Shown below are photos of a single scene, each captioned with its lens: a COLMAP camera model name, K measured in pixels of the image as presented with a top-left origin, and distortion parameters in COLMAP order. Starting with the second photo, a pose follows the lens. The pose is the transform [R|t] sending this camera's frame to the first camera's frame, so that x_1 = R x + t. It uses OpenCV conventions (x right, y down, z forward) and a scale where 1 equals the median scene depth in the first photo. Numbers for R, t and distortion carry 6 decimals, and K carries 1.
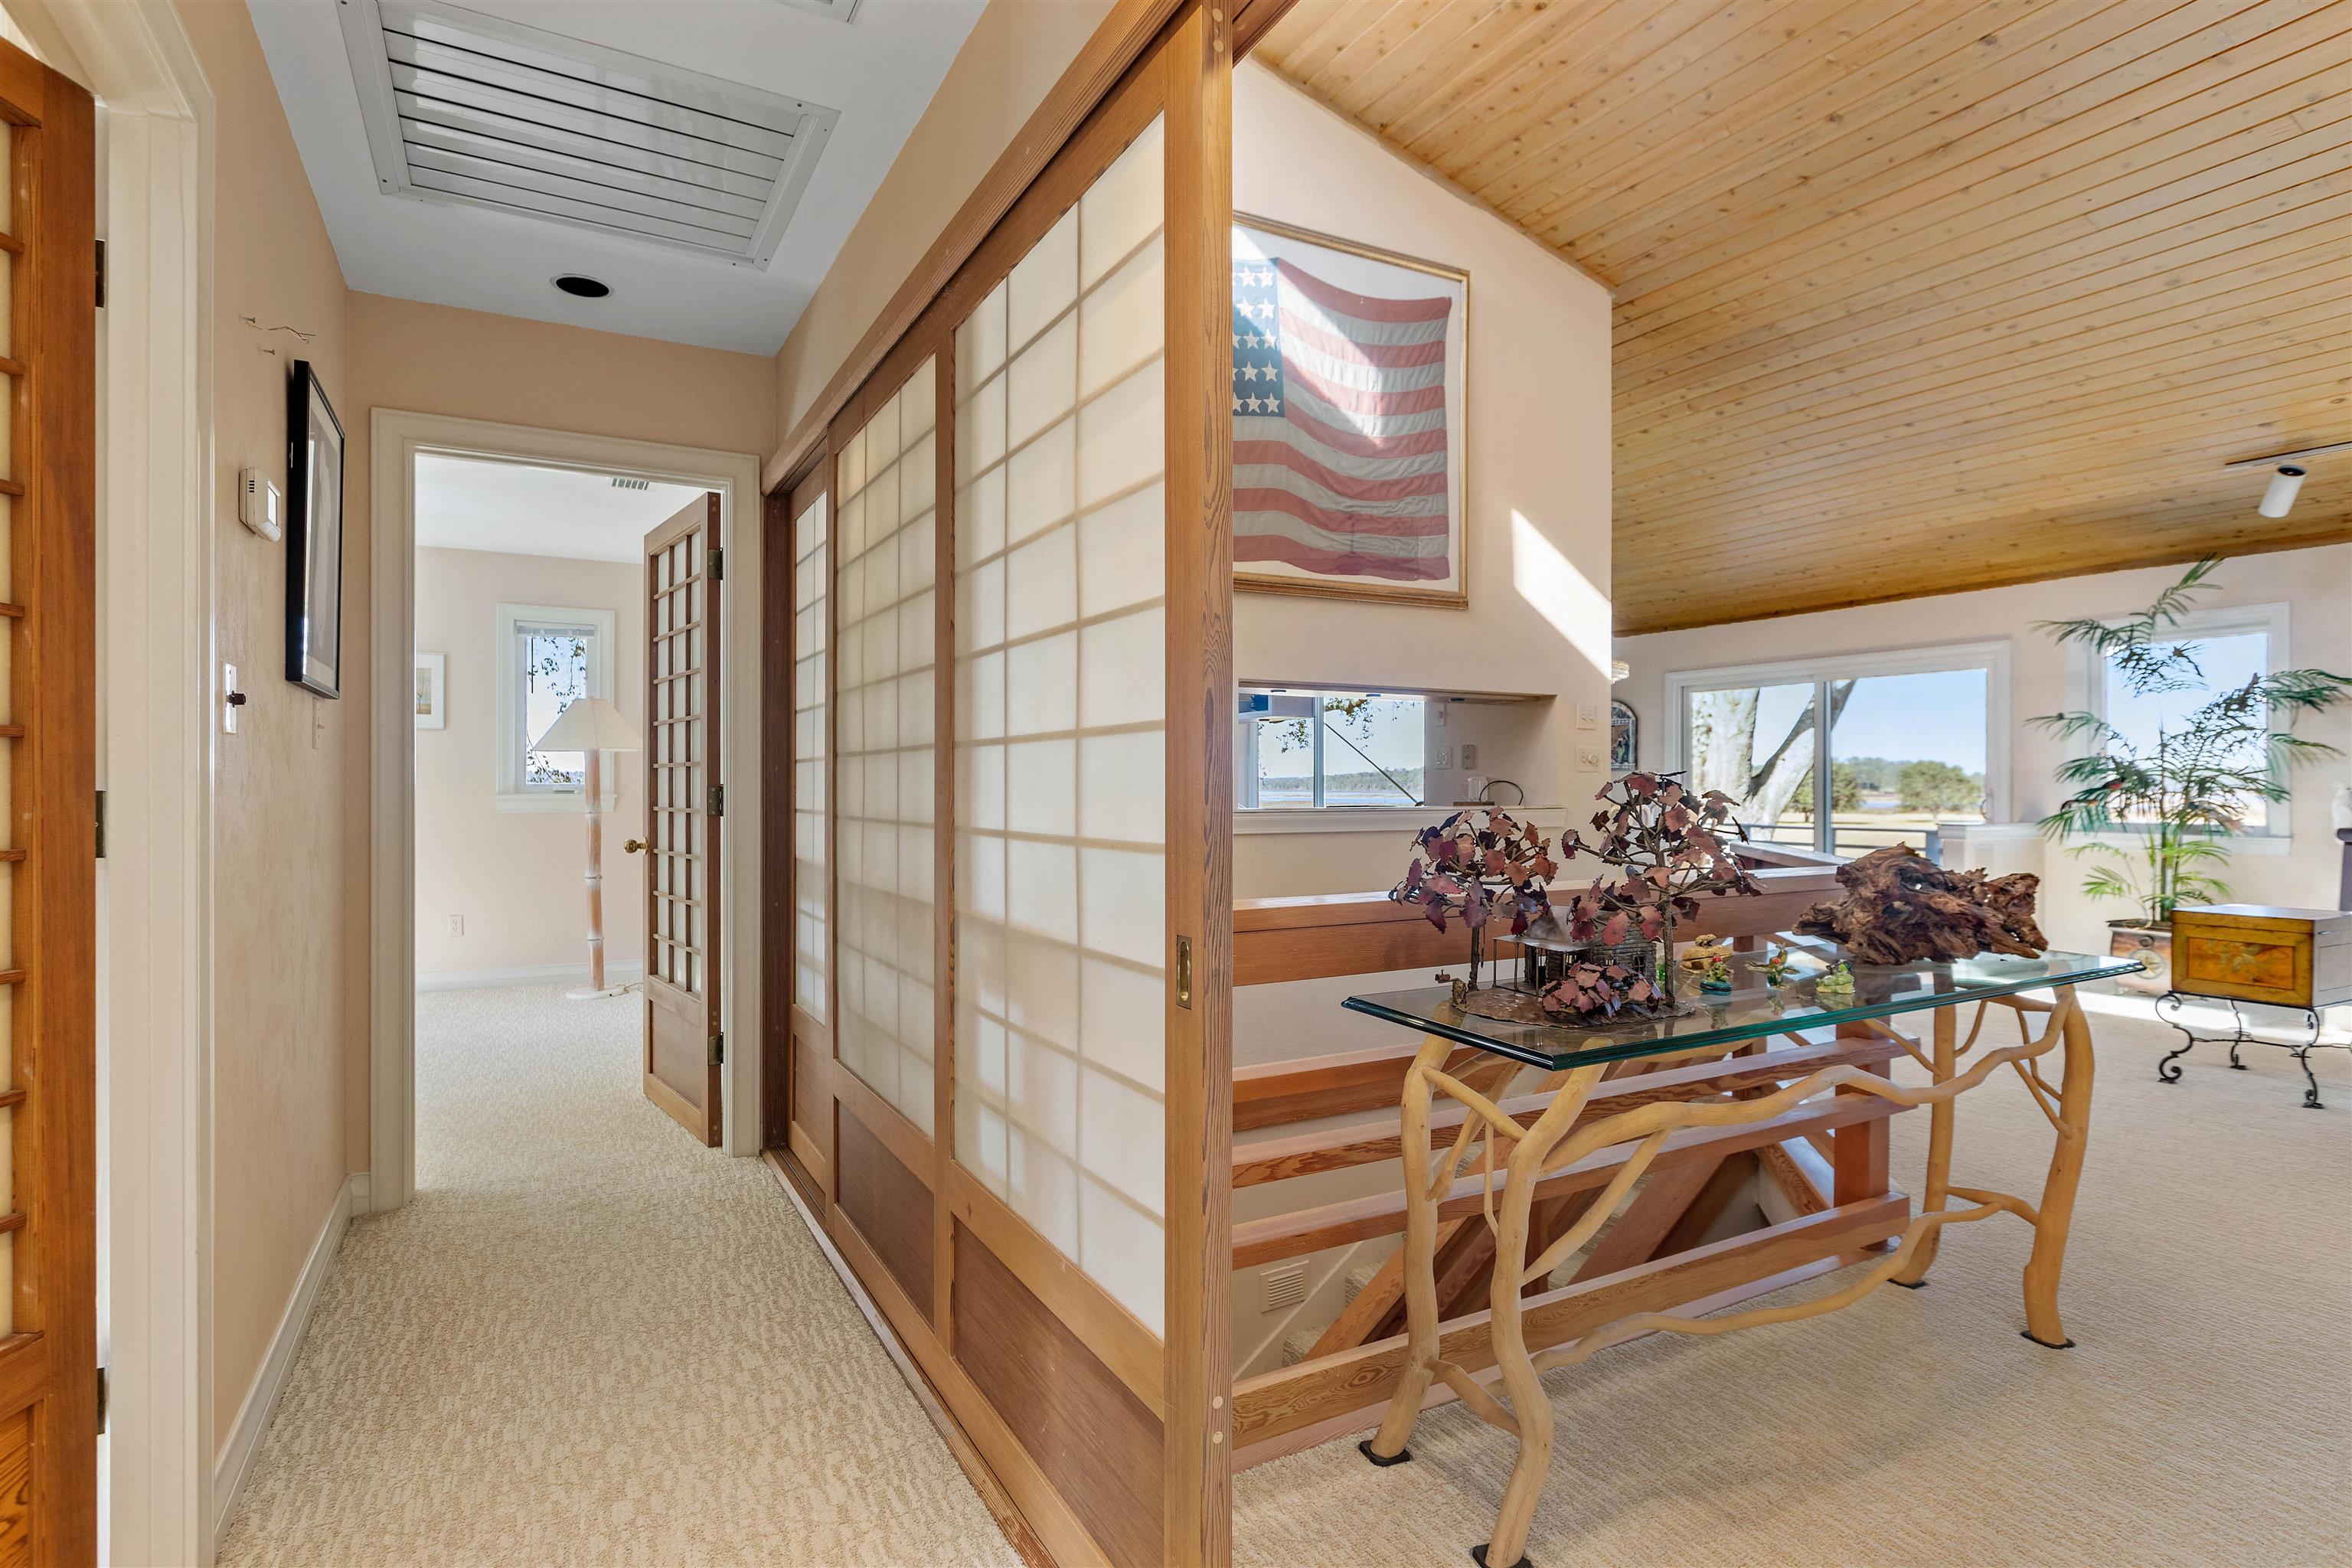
lens RADIAL K [[1133.4, 0, 1151.0], [0, 1133.4, 792.0], [0, 0, 1]] dist [0.003776, 0.000508]
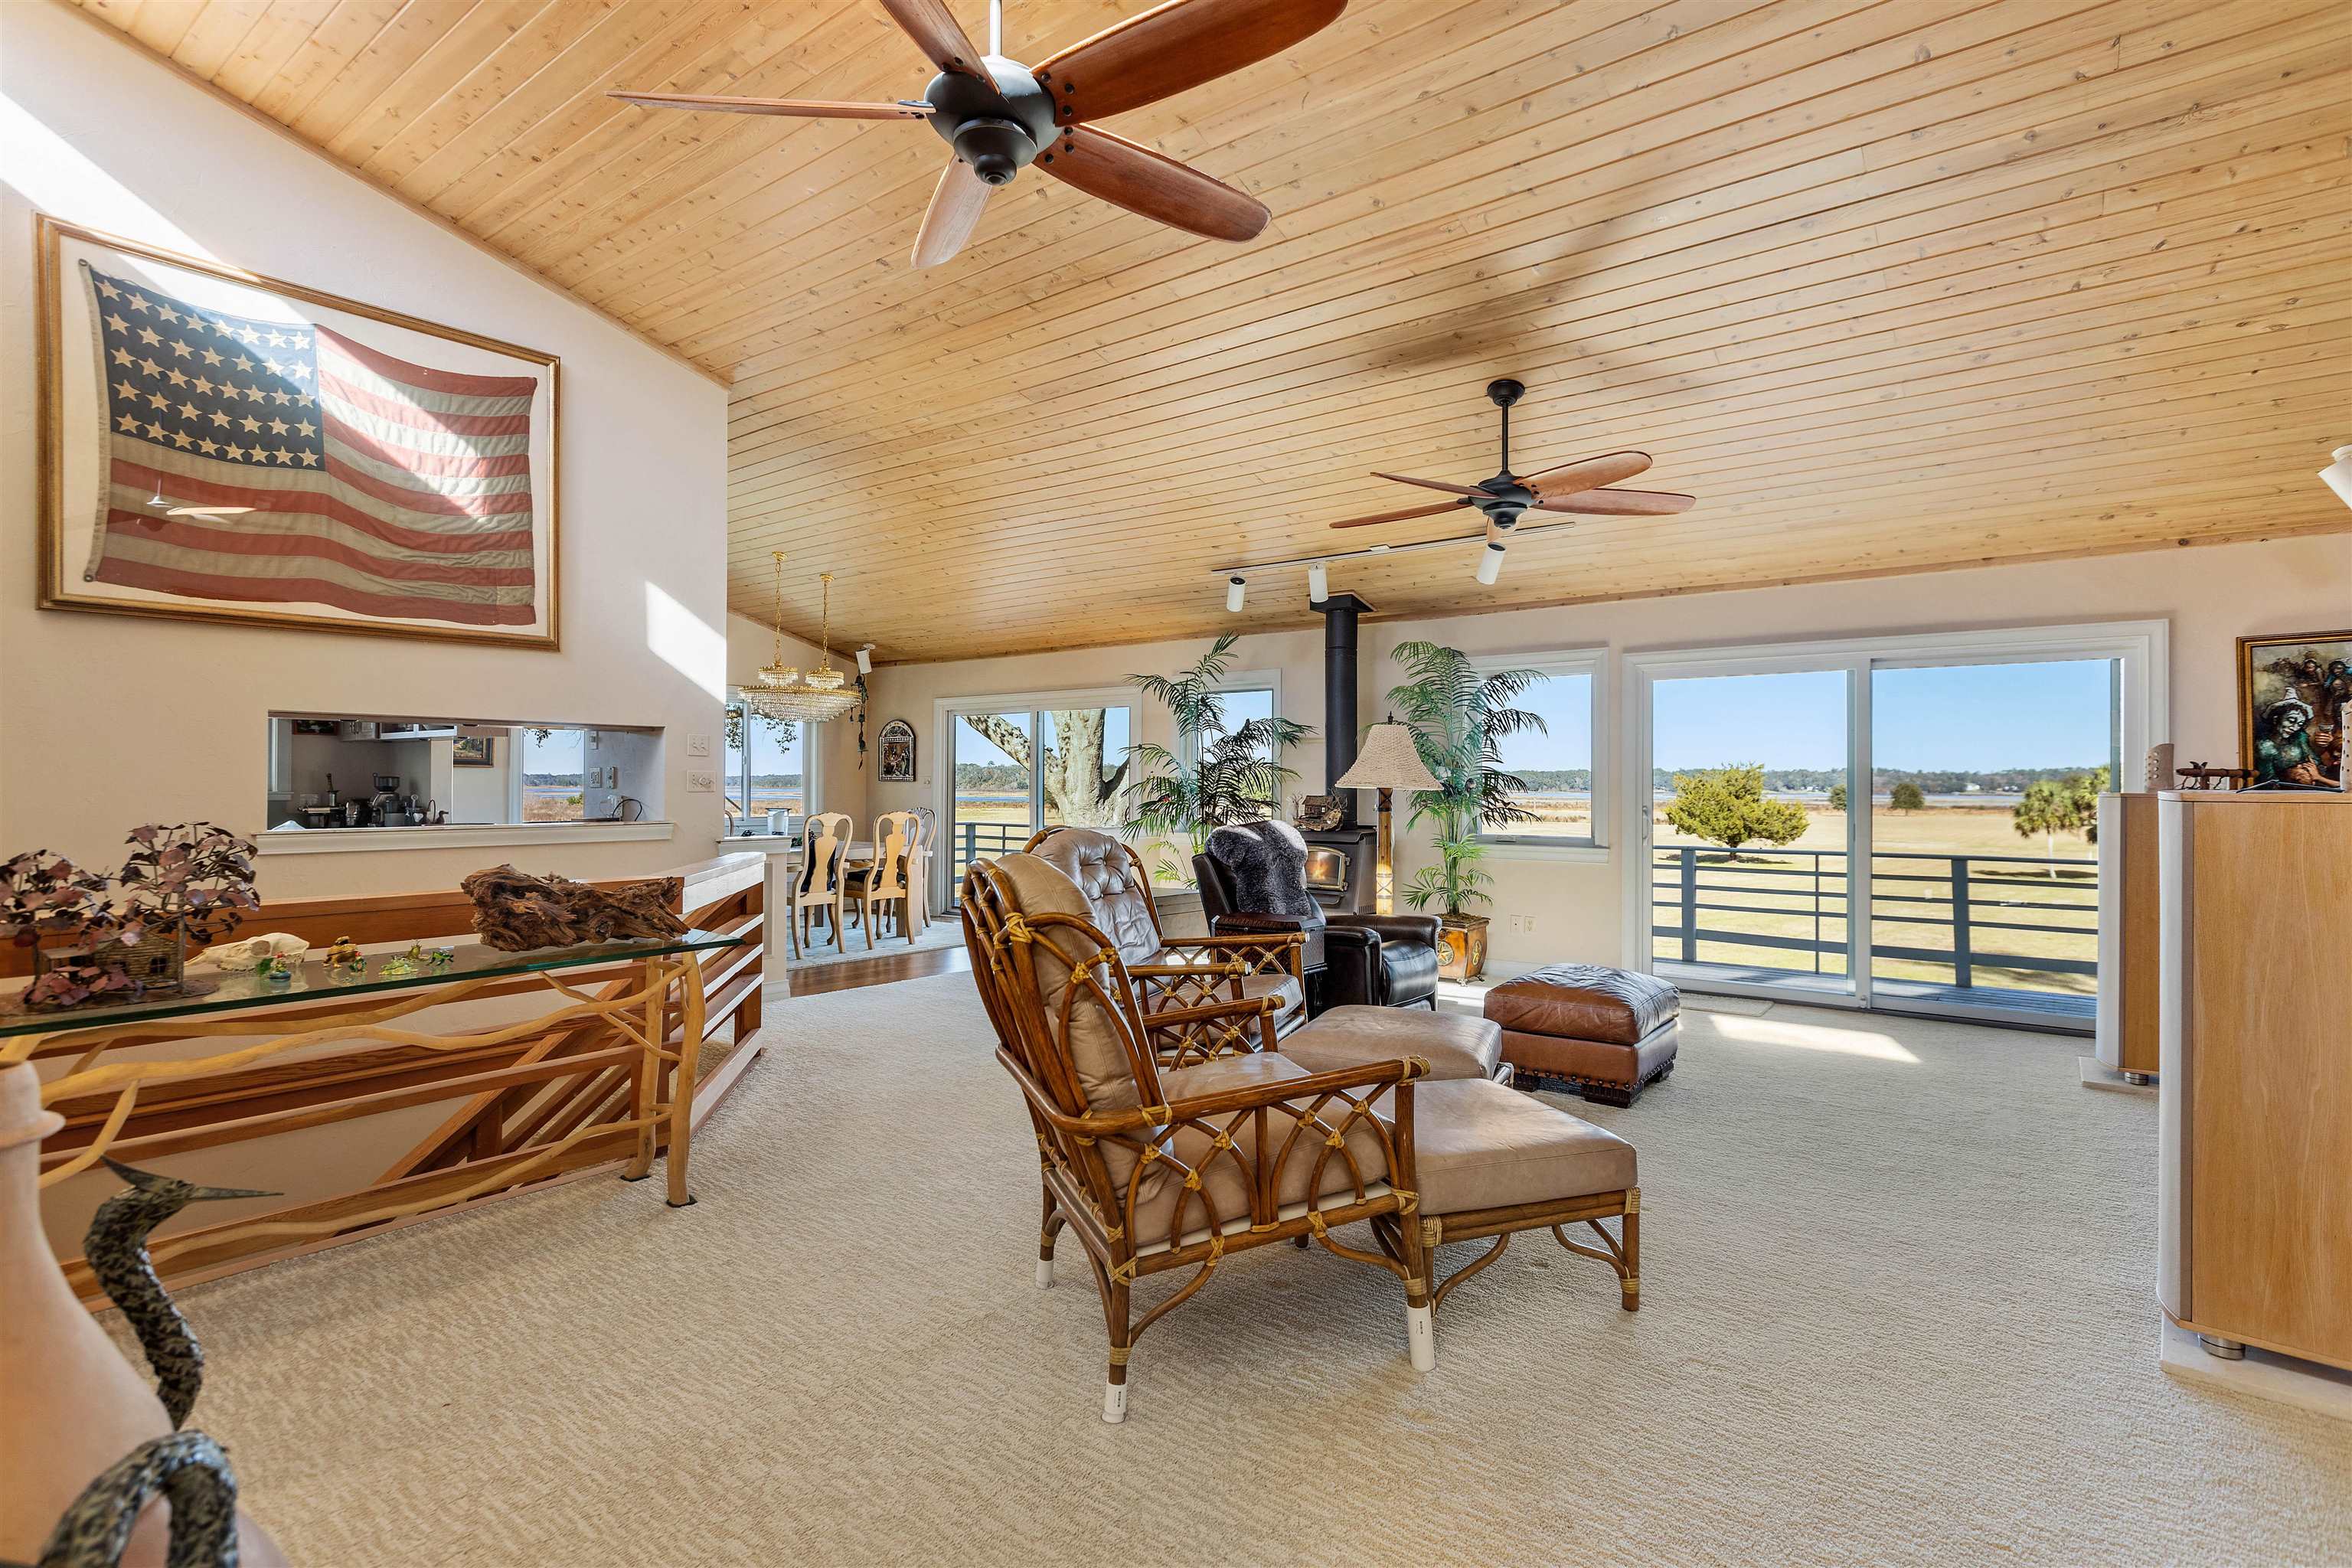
lens RADIAL K [[1133.4, 0, 1167.9], [0, 1133.4, 779.2], [0, 0, 1]] dist [0.003776, 0.000508]
pose [[0.917573, 0.002605, 0.397559, 0.397901], [0.000687, 0.999967, -0.008138, -0.023862], [-0.397567, 0.007741, 0.917540, -0.297379]]
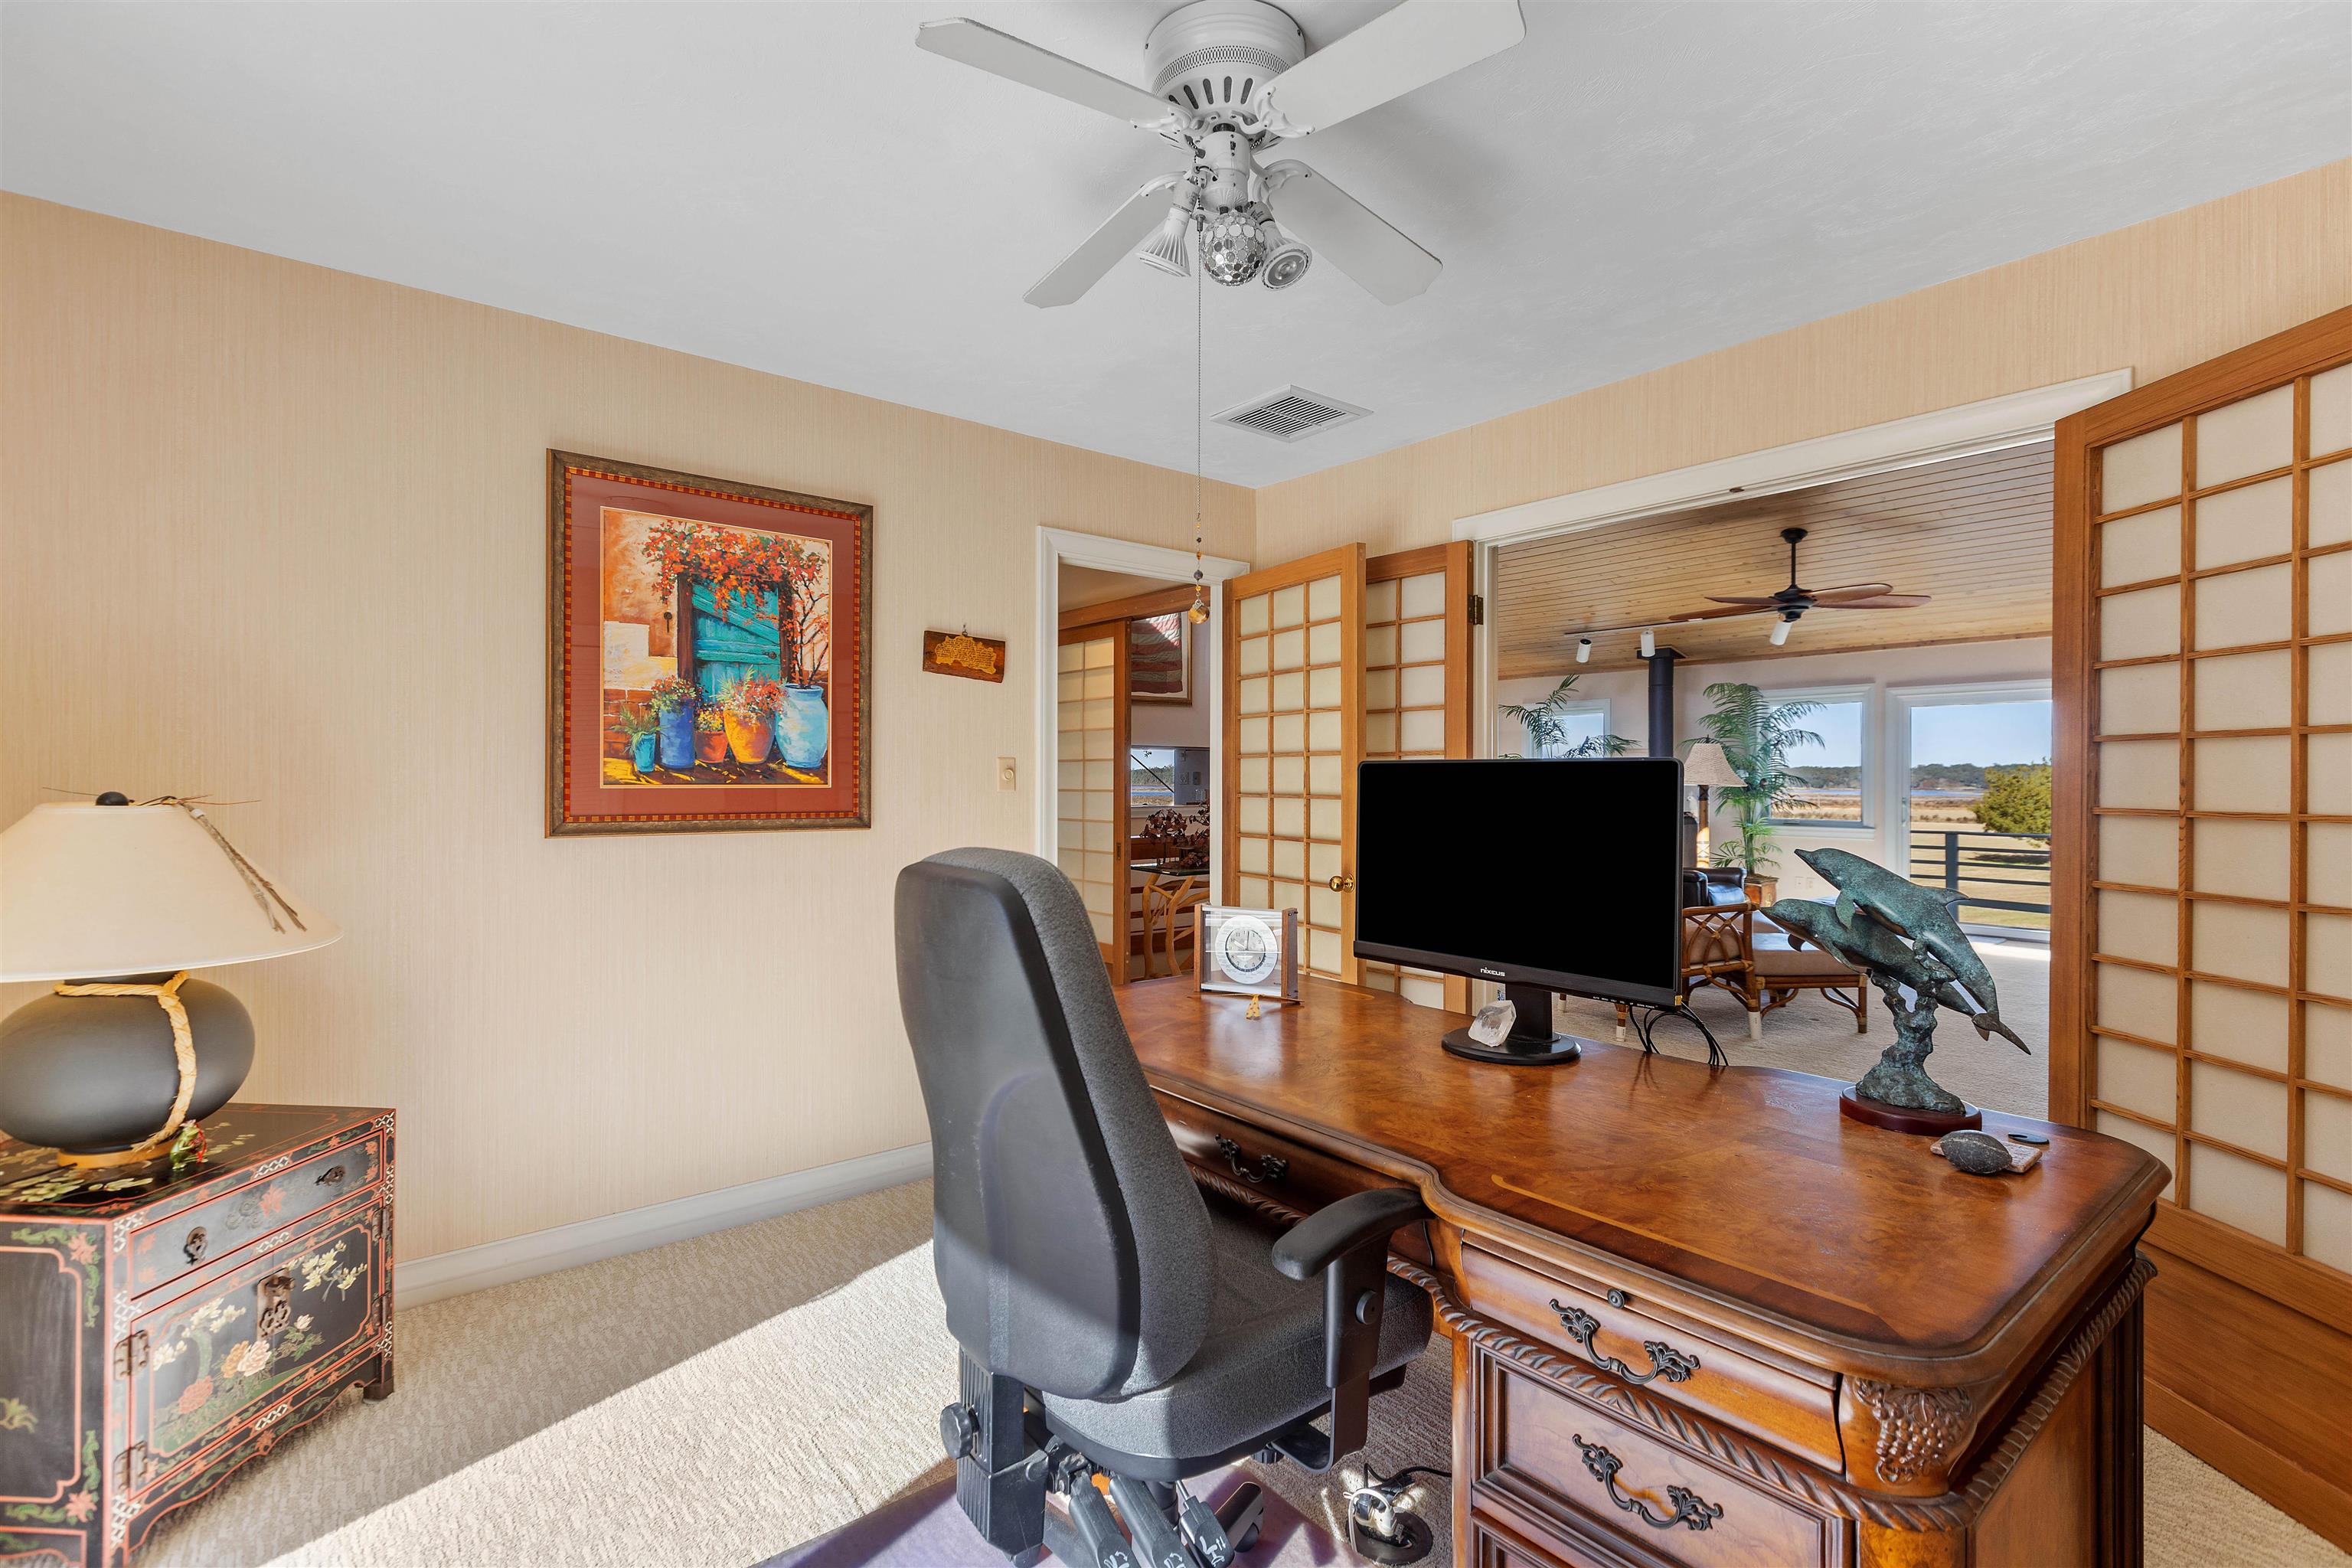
lens RADIAL K [[1073.9, 0, 1163.1], [0, 1073.9, 777.4], [0, 0, 1]] dist [0.010258, -0.002627]
pose [[0.984630, 0.002375, 0.174637, -0.103681], [-0.001375, 0.999982, -0.005846, -0.024877], [-0.174648, 0.005516, 0.984616, -0.876475]]
